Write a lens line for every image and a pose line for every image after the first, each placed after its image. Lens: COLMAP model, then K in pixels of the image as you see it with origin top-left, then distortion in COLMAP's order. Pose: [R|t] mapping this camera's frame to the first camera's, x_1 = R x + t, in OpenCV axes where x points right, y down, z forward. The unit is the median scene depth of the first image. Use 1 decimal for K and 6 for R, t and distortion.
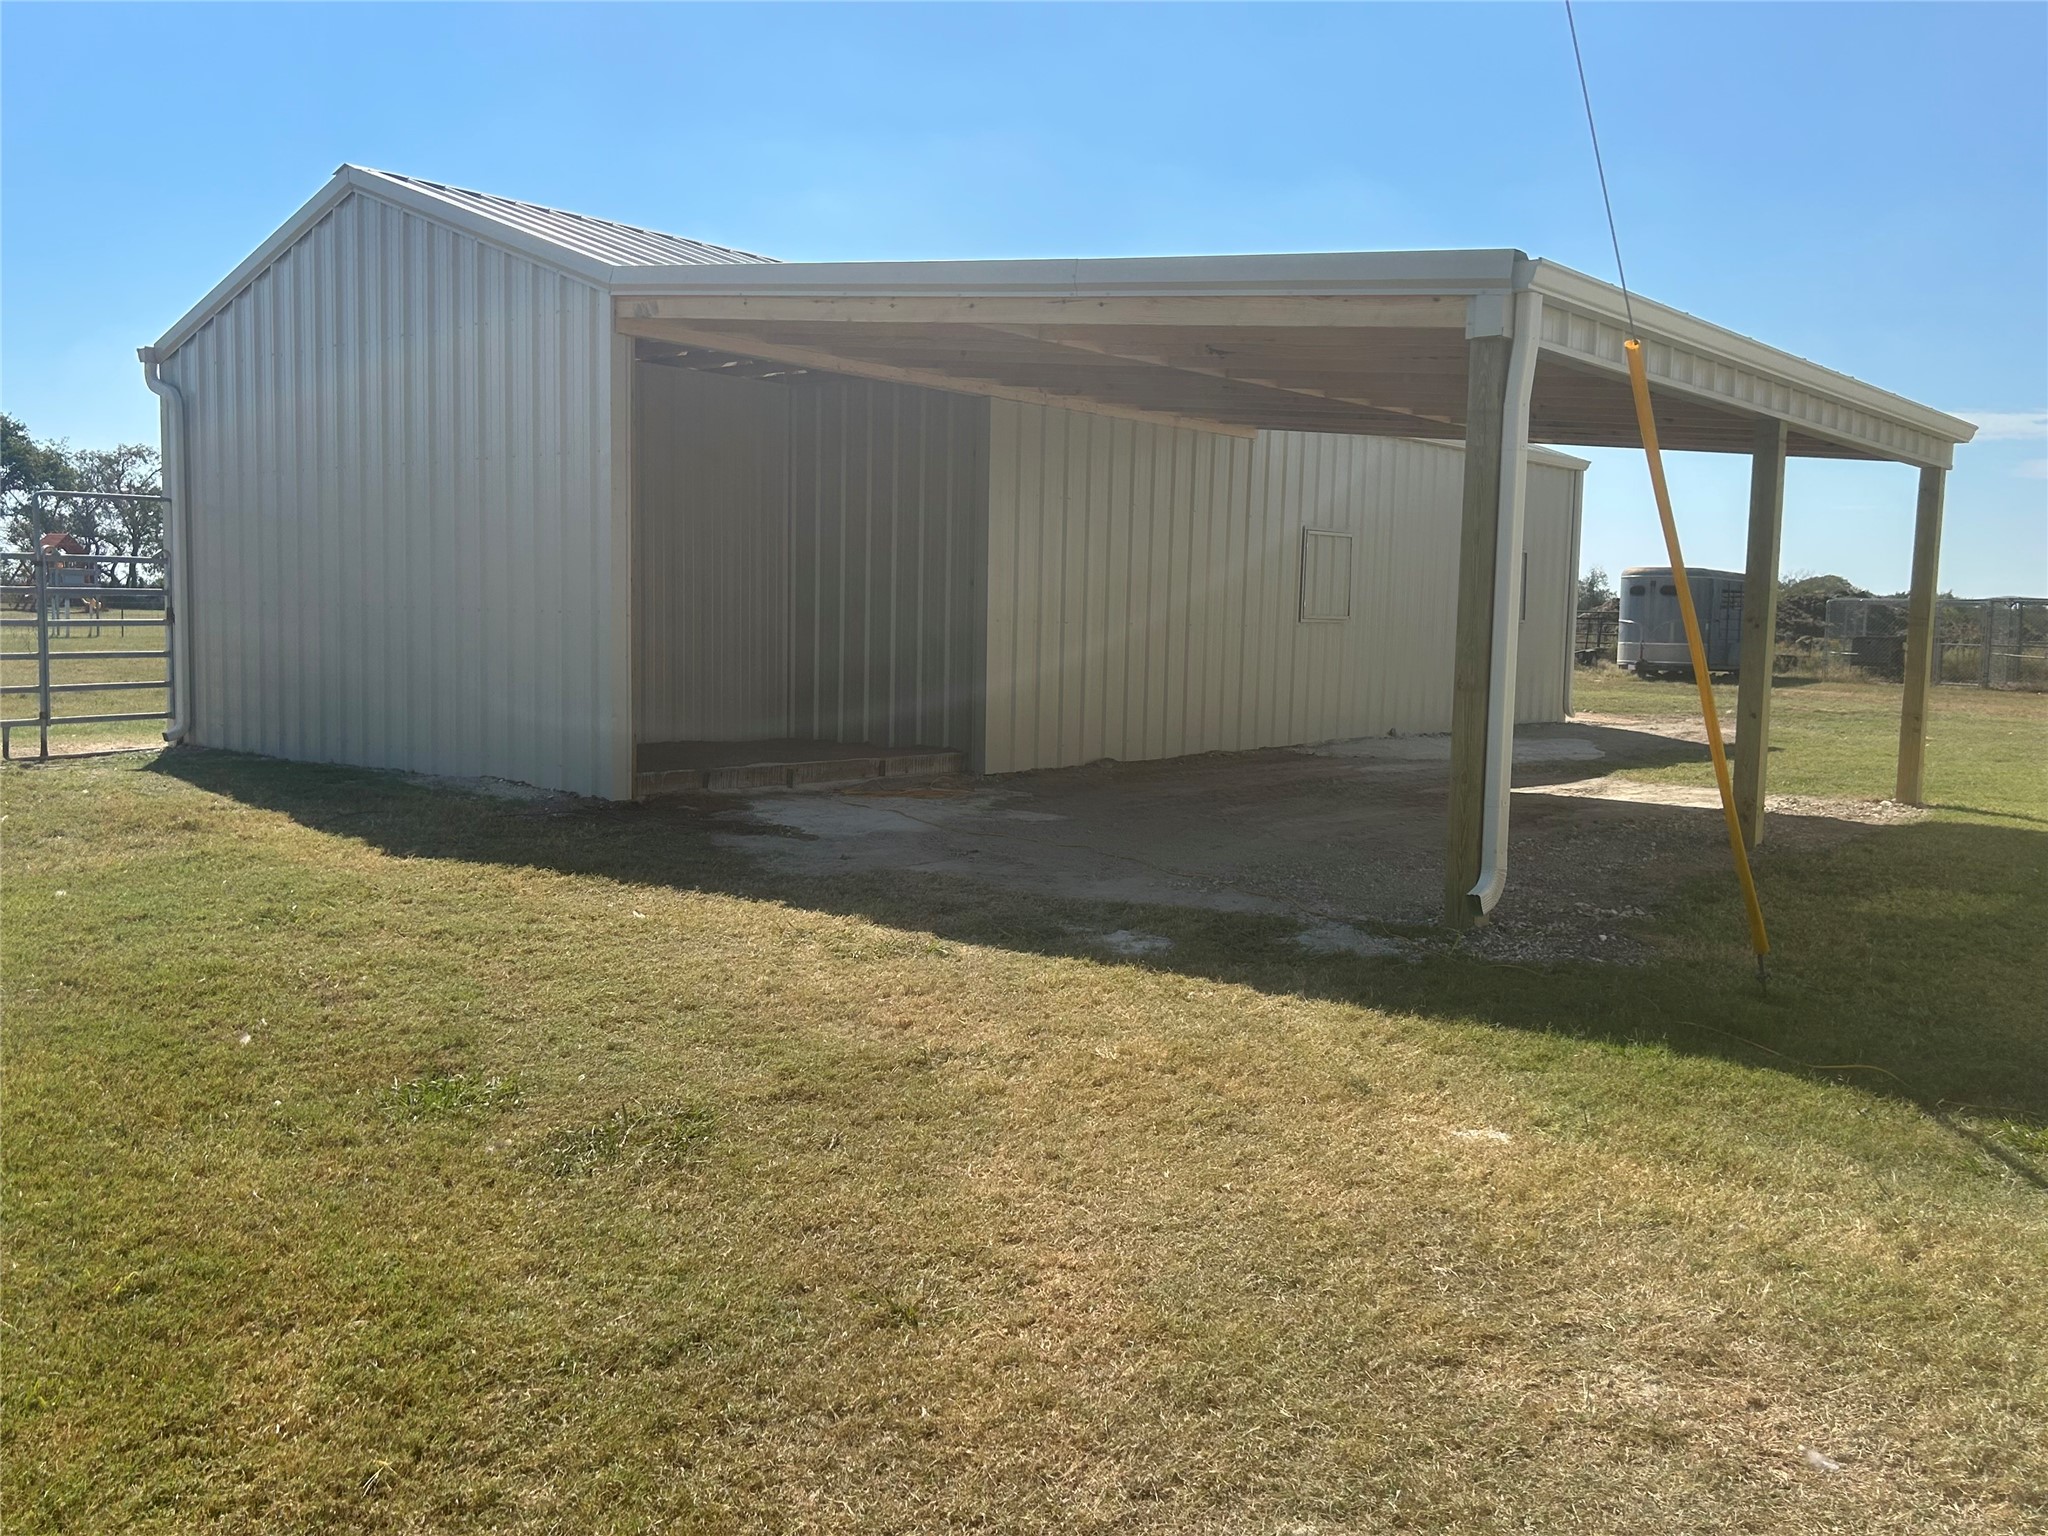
lens RADIAL K [[1913.0, 0, 1024.0], [0, 1913.0, 768.0], [0, 0, 1]] dist [0.030490, 0.007182]
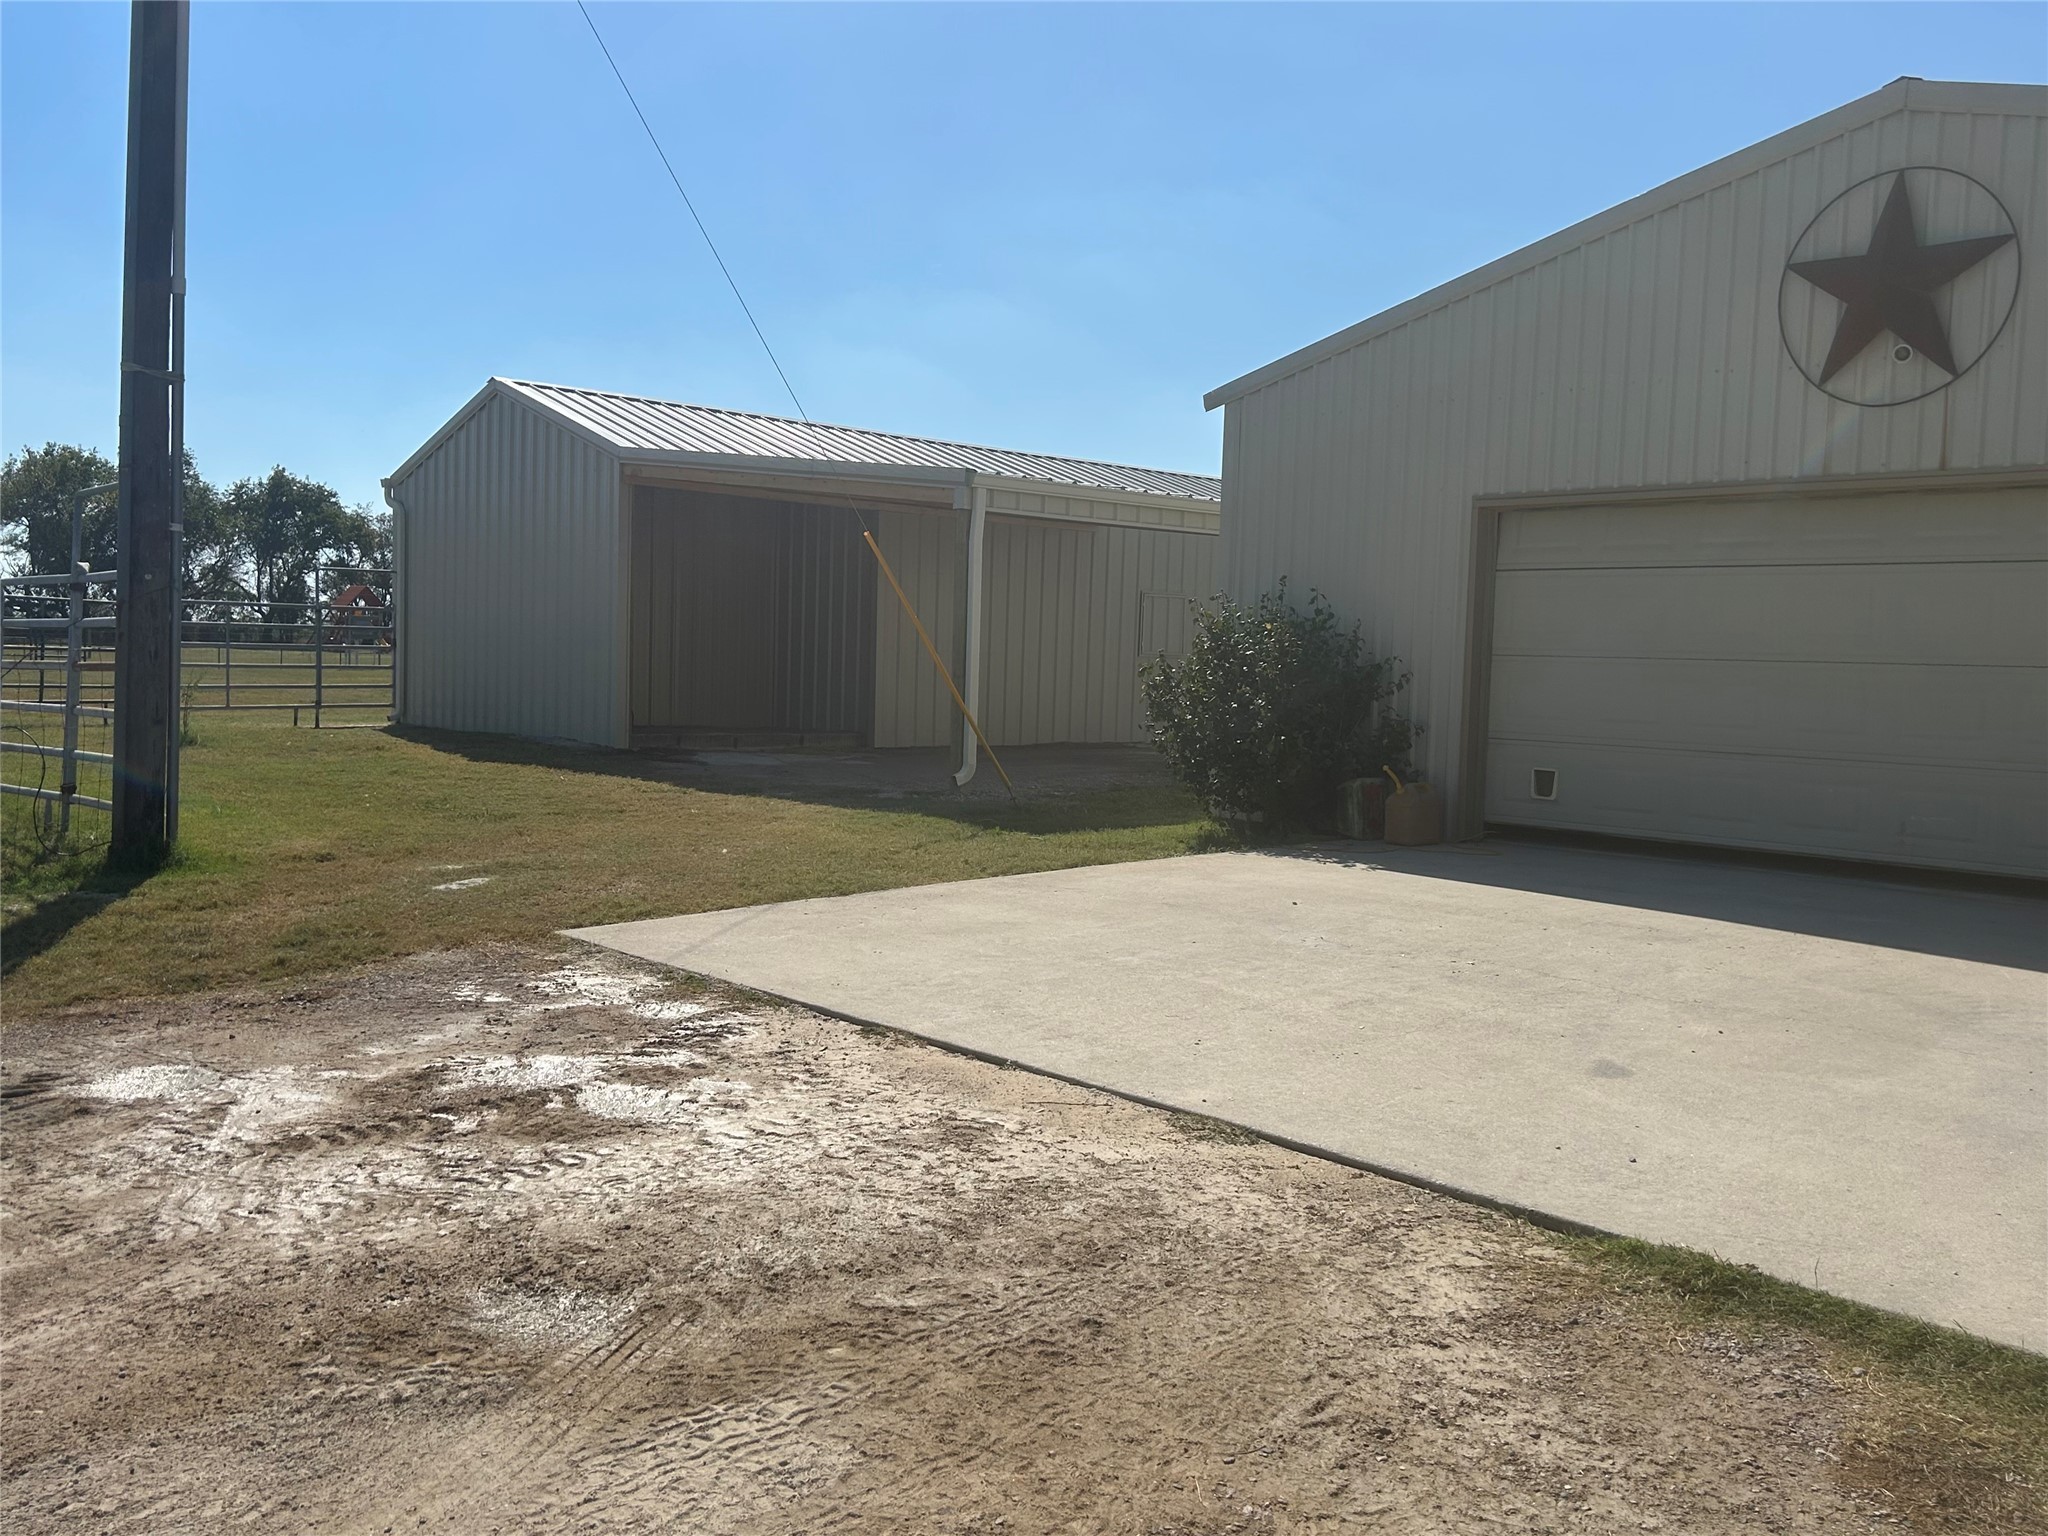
lens RADIAL K [[1913.0, 0, 1024.0], [0, 1913.0, 768.0], [0, 0, 1]] dist [0.030490, 0.007182]
pose [[0.990973, 0.016708, -0.133016, 0.308450], [-0.020189, 0.999487, -0.024862, 0.056293], [0.132532, 0.027323, 0.990802, -0.544257]]
